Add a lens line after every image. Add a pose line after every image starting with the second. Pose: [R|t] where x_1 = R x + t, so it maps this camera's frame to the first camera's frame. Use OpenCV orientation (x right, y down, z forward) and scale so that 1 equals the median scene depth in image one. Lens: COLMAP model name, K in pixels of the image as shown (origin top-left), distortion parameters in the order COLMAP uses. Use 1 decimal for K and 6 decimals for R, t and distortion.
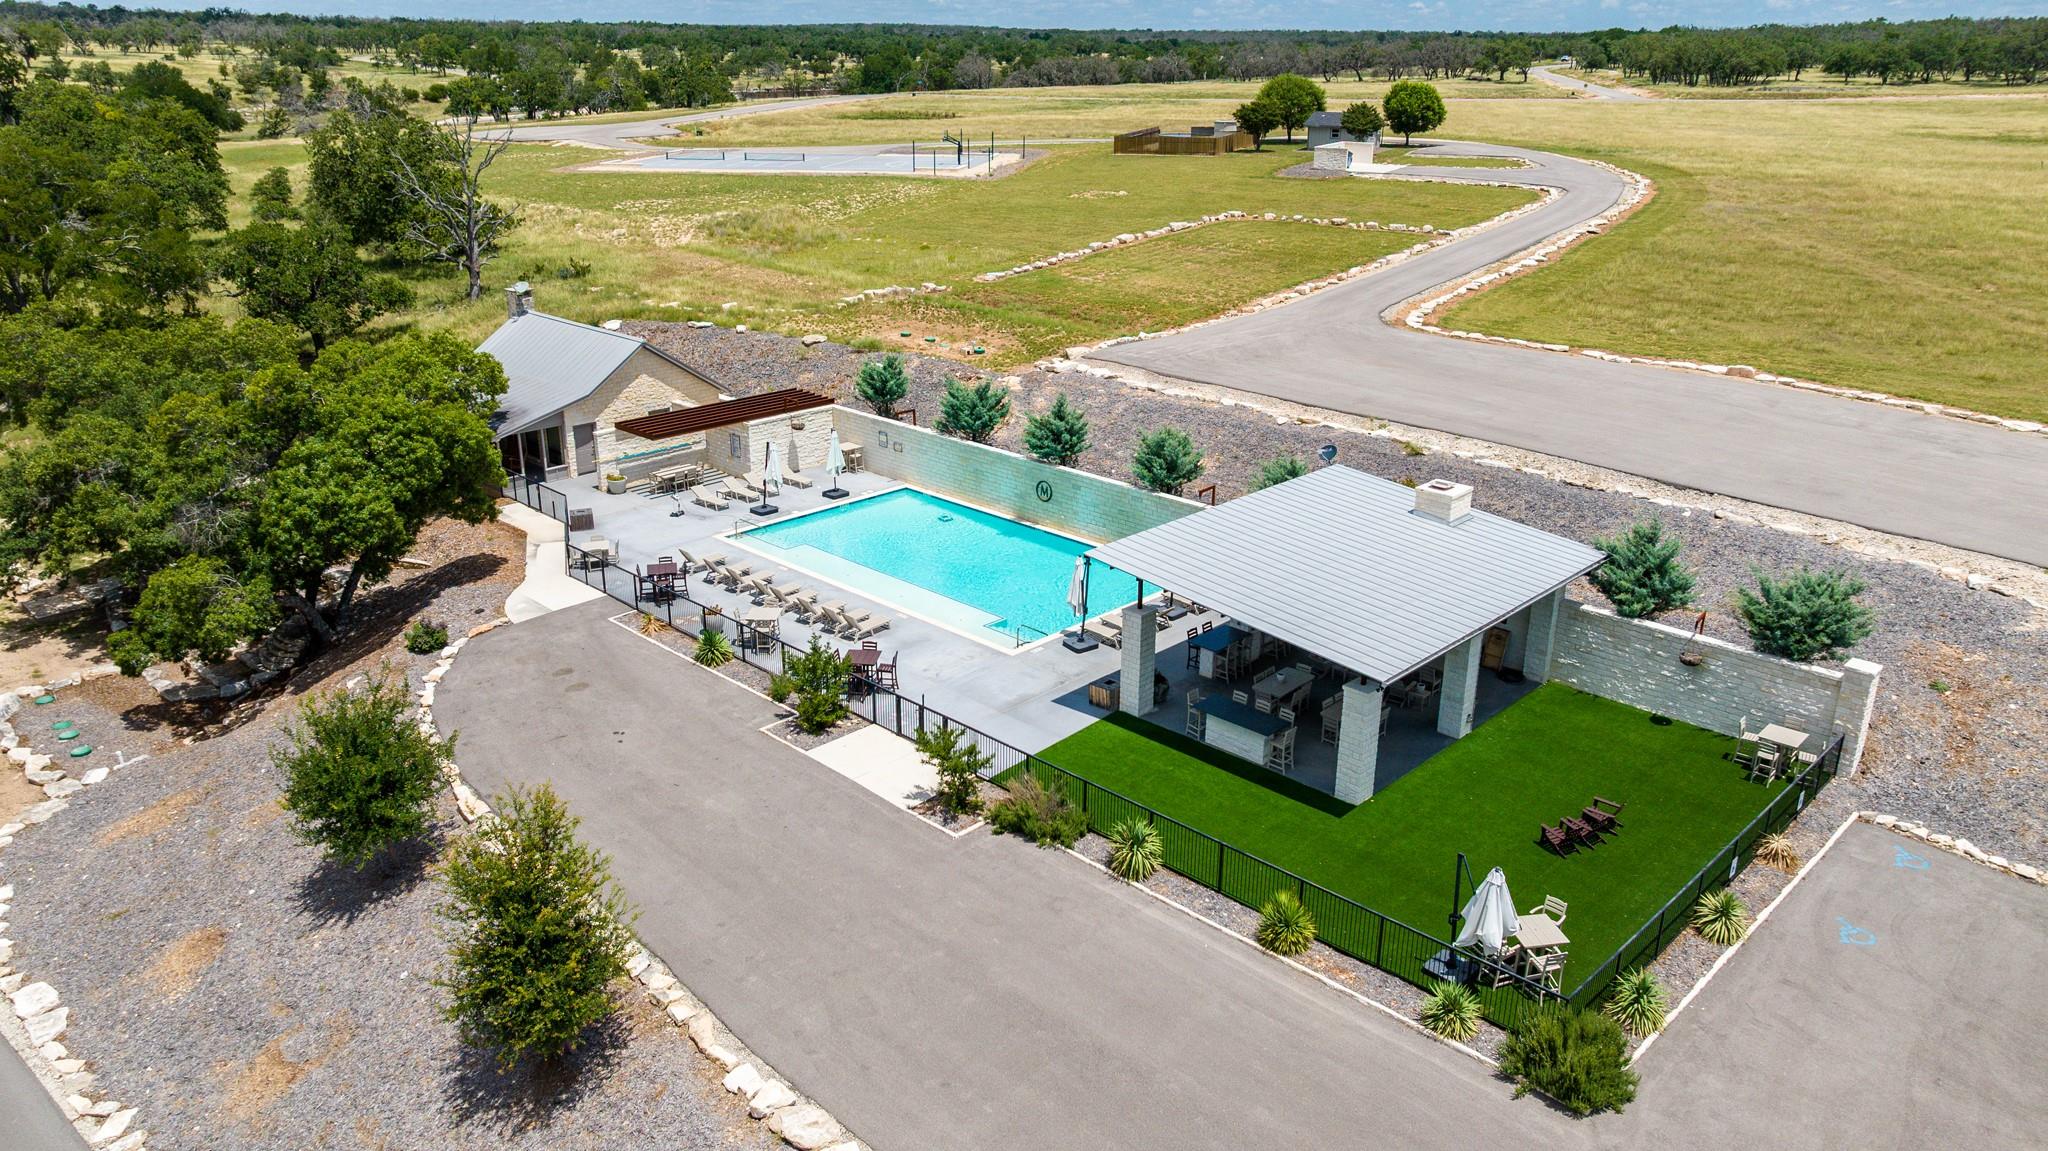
lens RADIAL K [[1439.7, 0, 1033.8], [0, 1439.7, 574.9], [0, 0, 1]] dist [-0.010652, 0.003061]
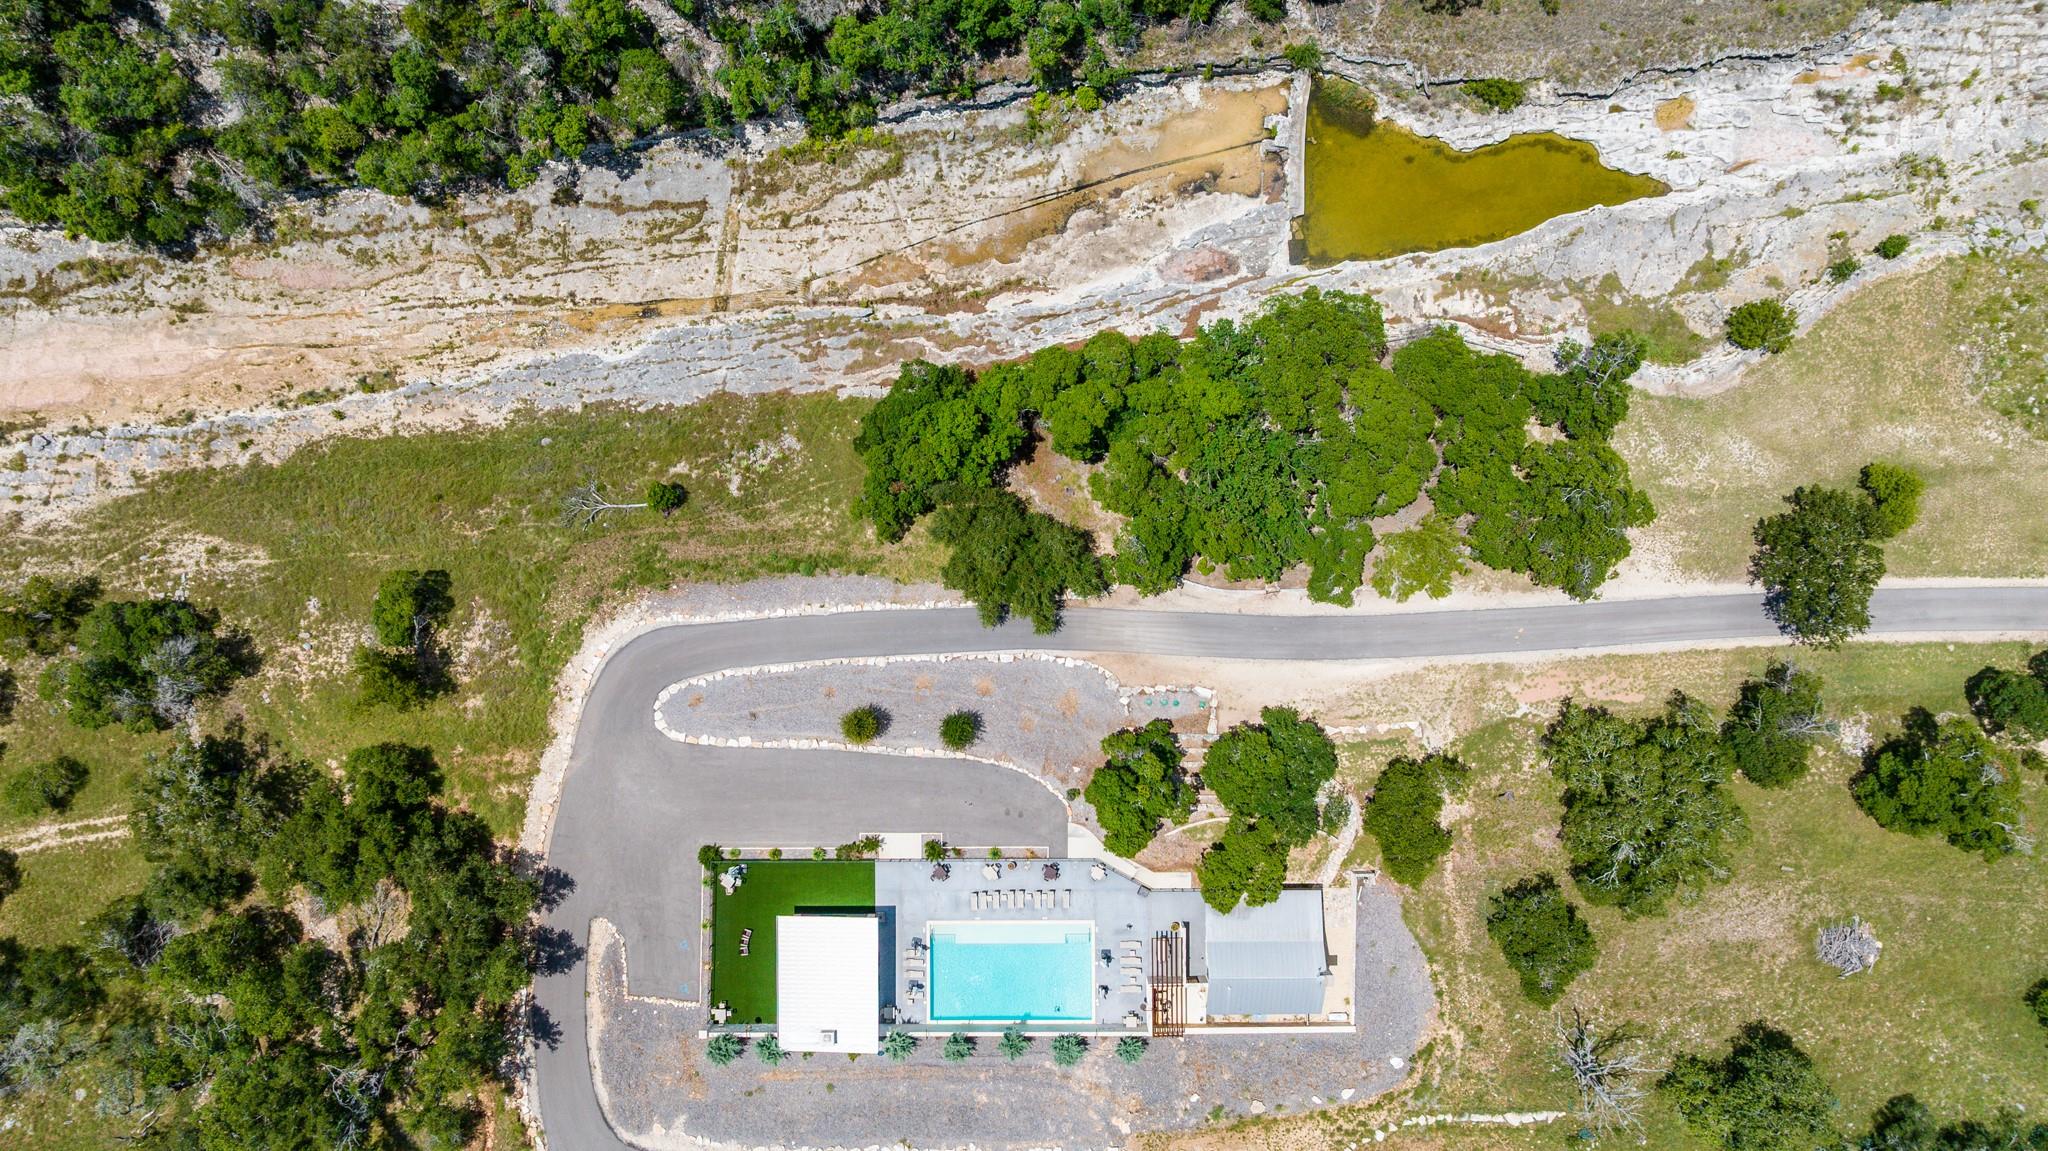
lens RADIAL K [[1439.7, 0, 1033.8], [0, 1439.7, 574.9], [0, 0, 1]] dist [-0.010652, 0.003061]
pose [[-0.718466, 0.695545, -0.004876, -0.598091], [-0.246277, -0.247824, 0.936980, -2.380165], [0.650503, 0.674389, 0.349350, -0.381352]]
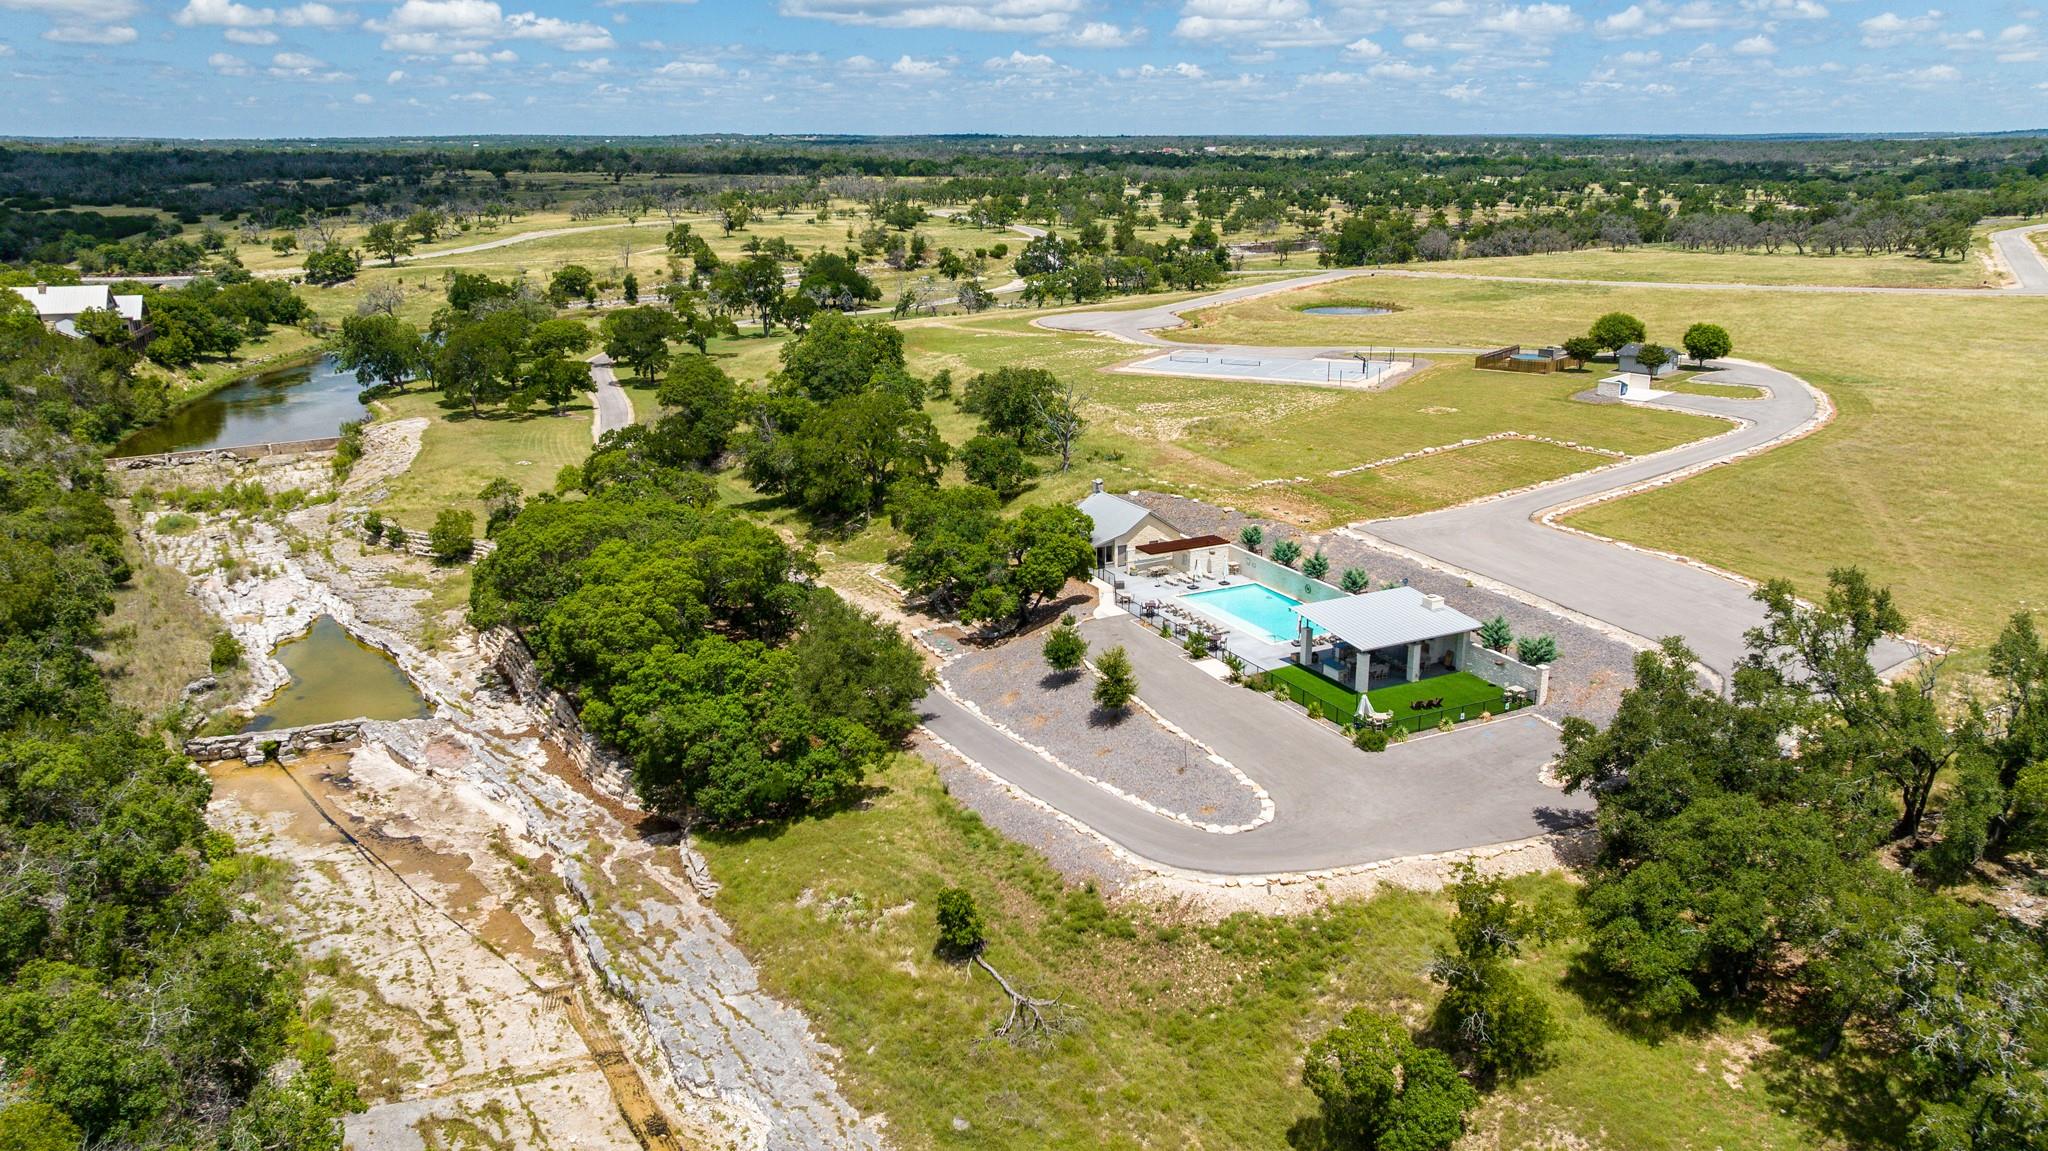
lens RADIAL K [[1477.5, 0, 1030.2], [0, 1477.5, 573.8], [0, 0, 1]] dist [-0.019387, 0.007023]
pose [[0.944150, 0.079369, -0.319815, 0.388166], [-0.101514, 0.993413, -0.053150, 0.103211], [0.313490, 0.082647, 0.945988, -1.606968]]
